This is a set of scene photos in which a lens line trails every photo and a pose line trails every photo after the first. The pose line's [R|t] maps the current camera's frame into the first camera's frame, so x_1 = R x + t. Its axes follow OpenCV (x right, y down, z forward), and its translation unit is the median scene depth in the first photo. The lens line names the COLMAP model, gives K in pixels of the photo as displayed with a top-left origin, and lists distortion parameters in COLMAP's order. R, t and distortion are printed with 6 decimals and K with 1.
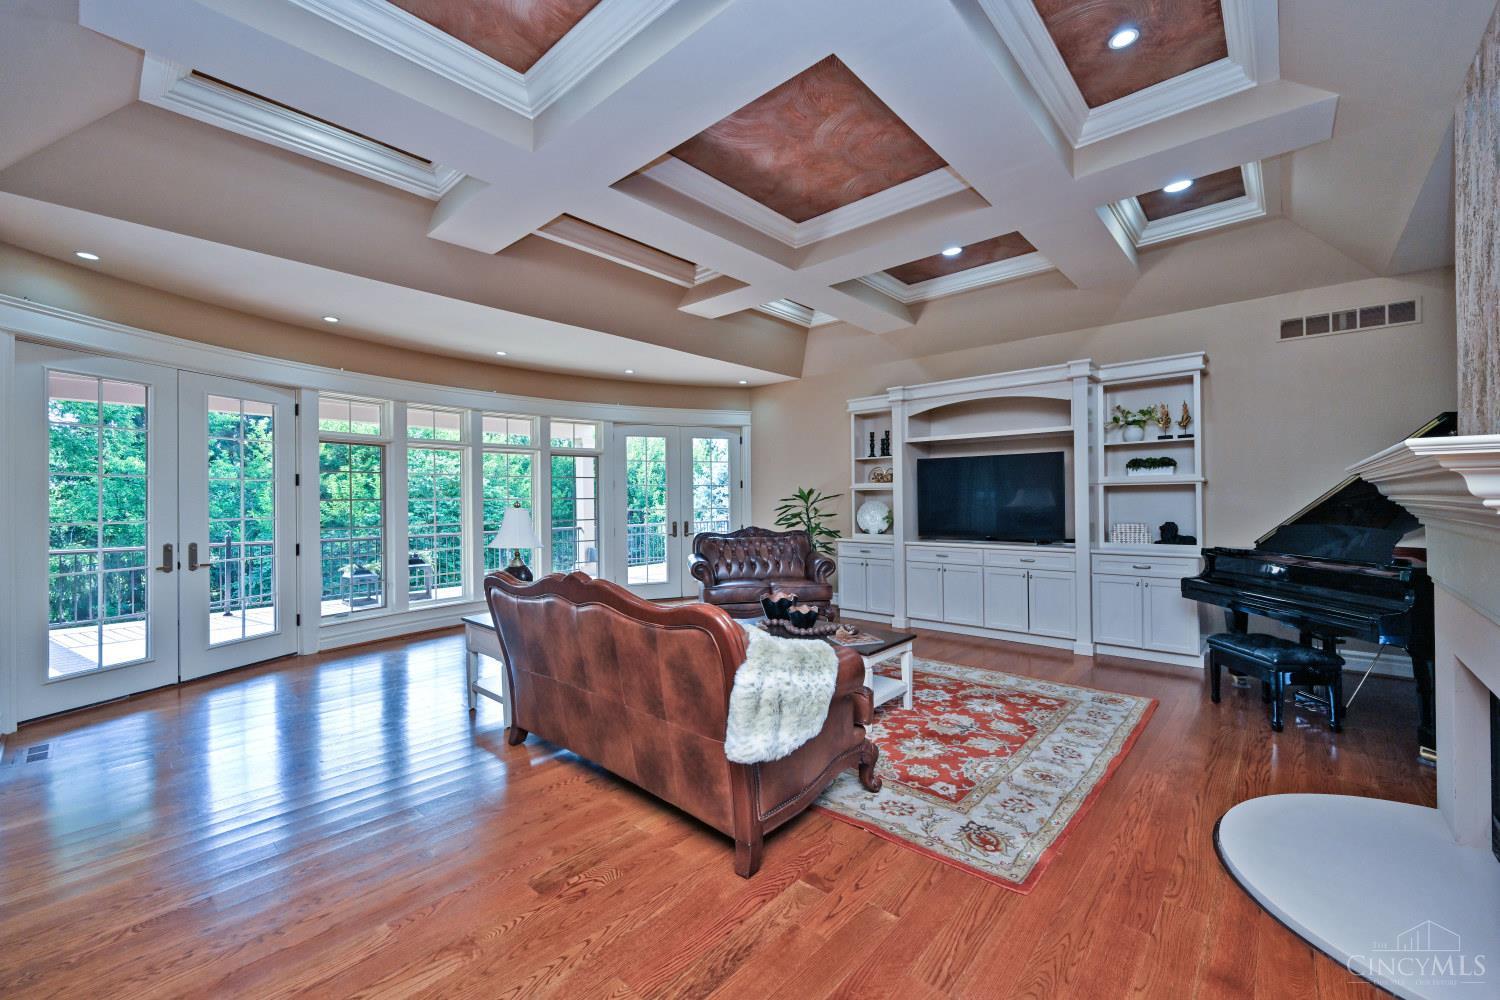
lens RADIAL K [[608.2, 0, 753.0], [0, 608.2, 503.5], [0, 0, 1]] dist [0.001371, -0.001050]
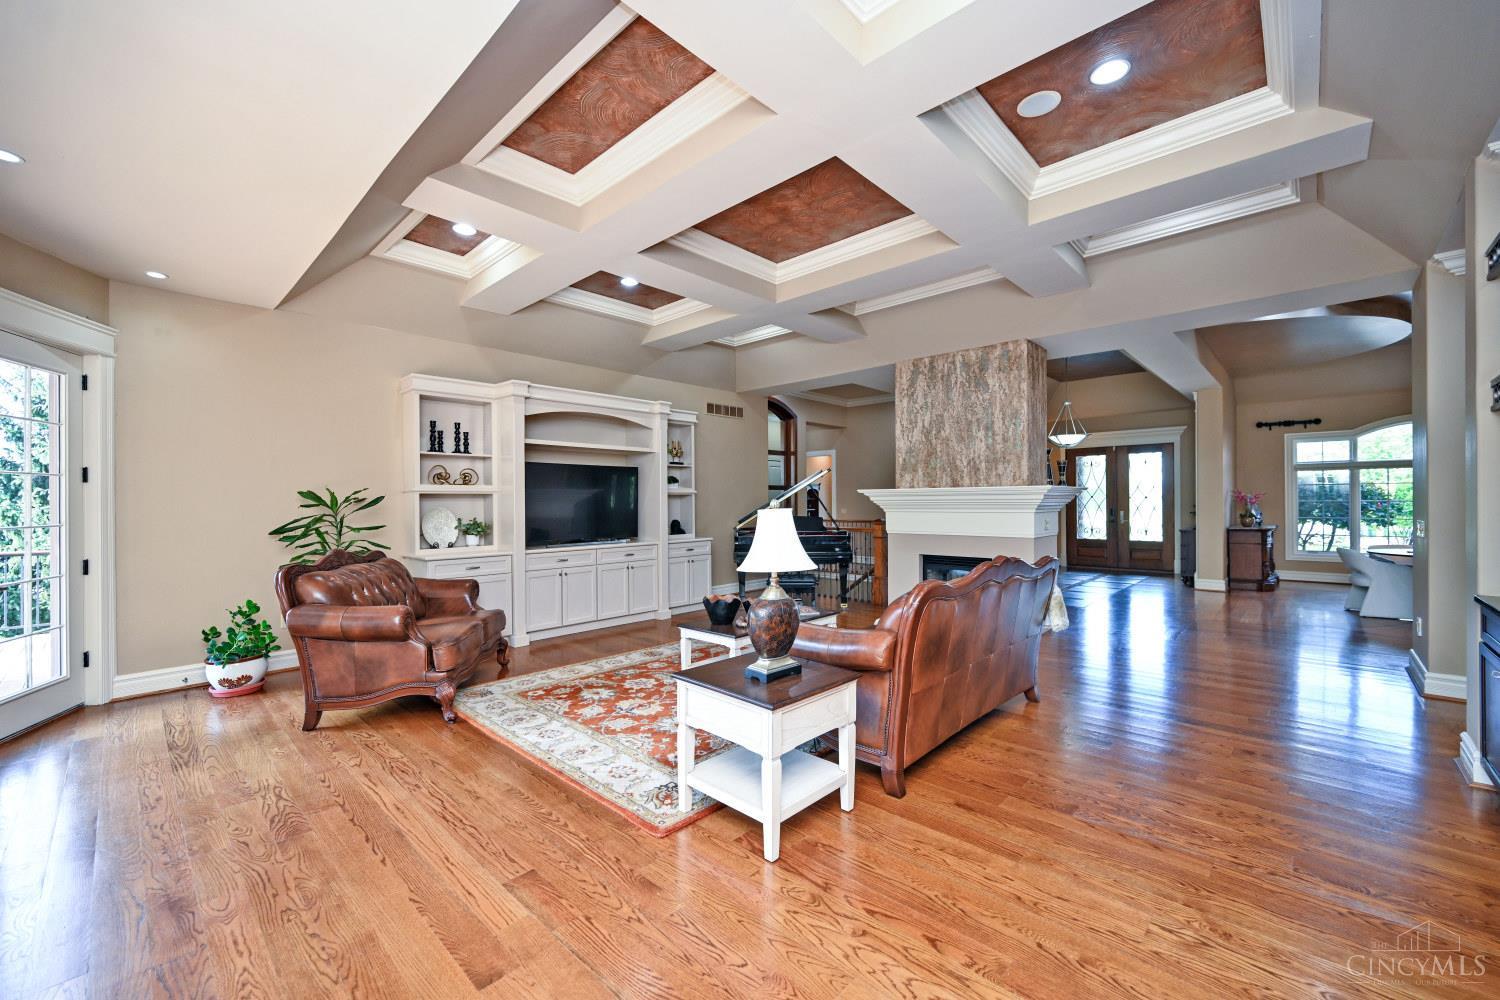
lens RADIAL K [[608.2, 0, 763.5], [0, 608.2, 500.5], [0, 0, 1]] dist [0.001371, -0.001050]
pose [[0.018135, 0.010641, 0.999779, -0.945784], [0.013318, 0.999852, -0.010884, 0.002578], [-0.999747, 0.013512, 0.017991, 0.886001]]
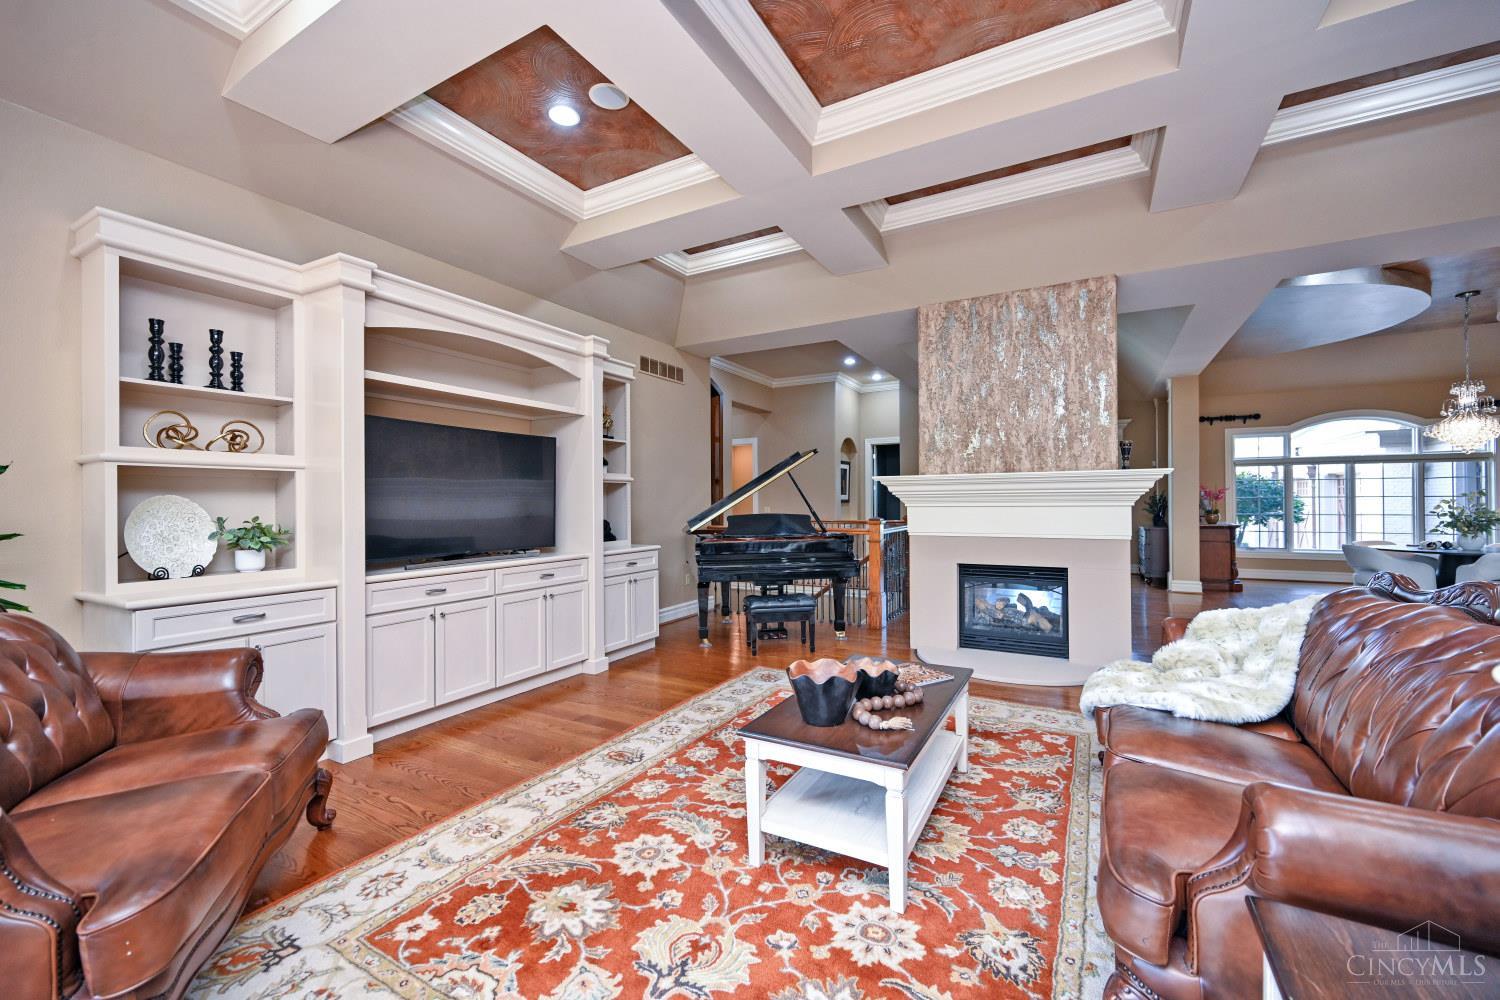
lens RADIAL K [[608.2, 0, 763.3], [0, 608.2, 499.8], [0, 0, 1]] dist [0.001371, -0.001050]
pose [[-0.221146, 0.014690, 0.975130, -0.434945], [0.015455, 0.999814, -0.011557, 0.014961], [-0.975118, 0.012514, -0.221332, 1.129226]]
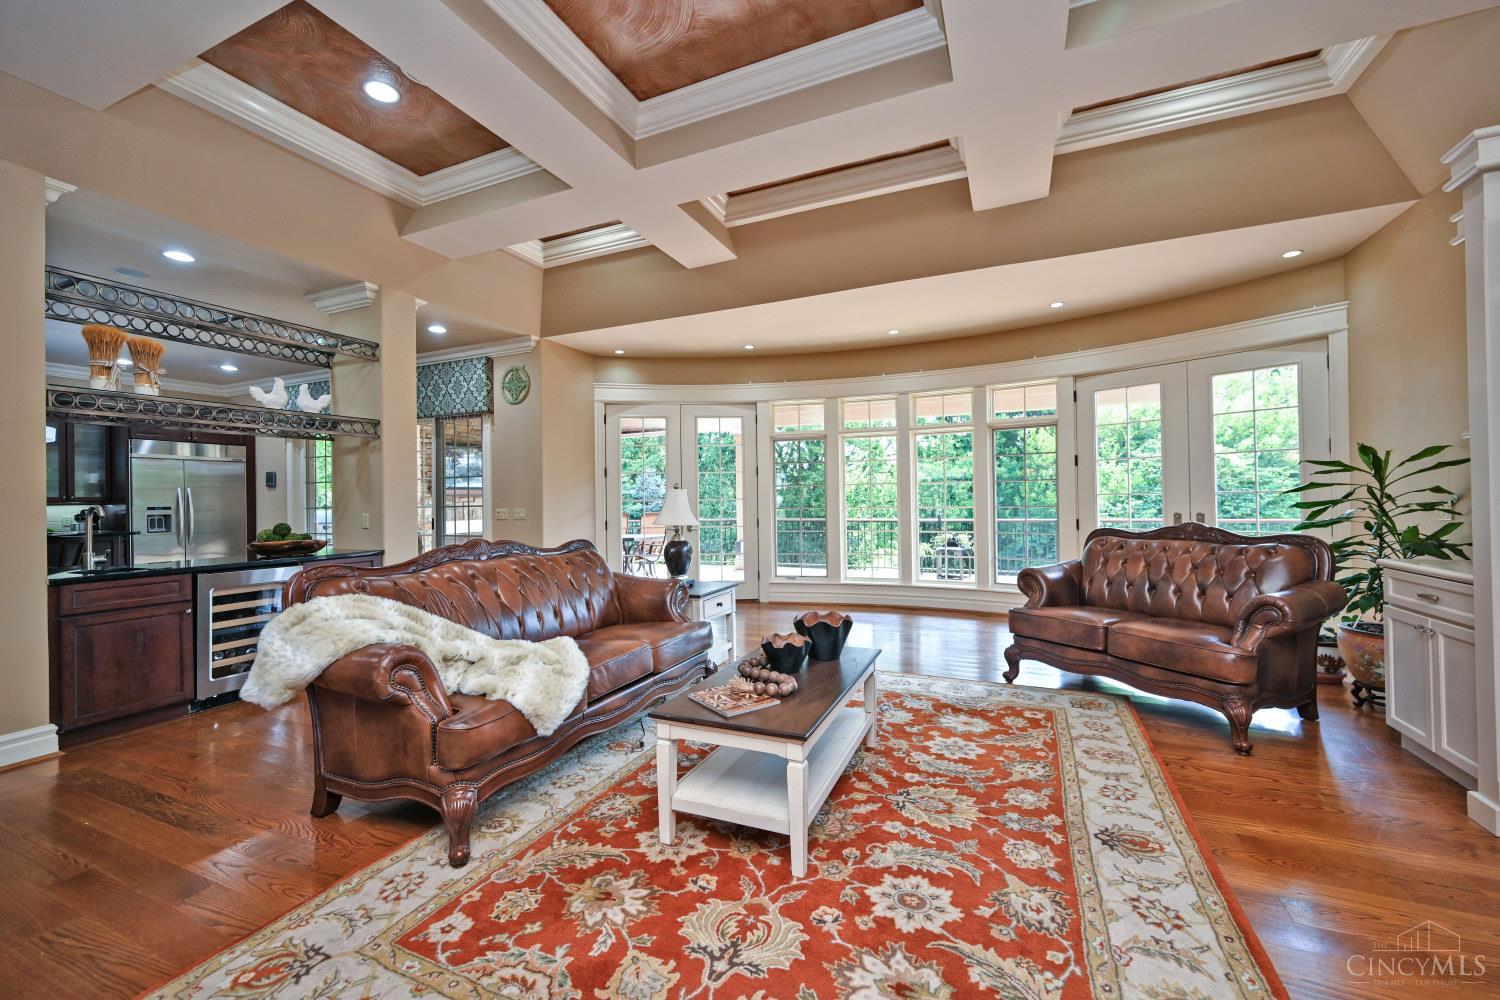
lens RADIAL K [[608.2, 0, 752.8], [0, 608.2, 499.6], [0, 0, 1]] dist [0.001371, -0.001050]
pose [[0.301568, 0.007389, -0.953416, 0.636606], [0.006794, 0.999928, 0.009898, 0.013793], [0.953420, -0.009463, 0.301496, 0.706015]]
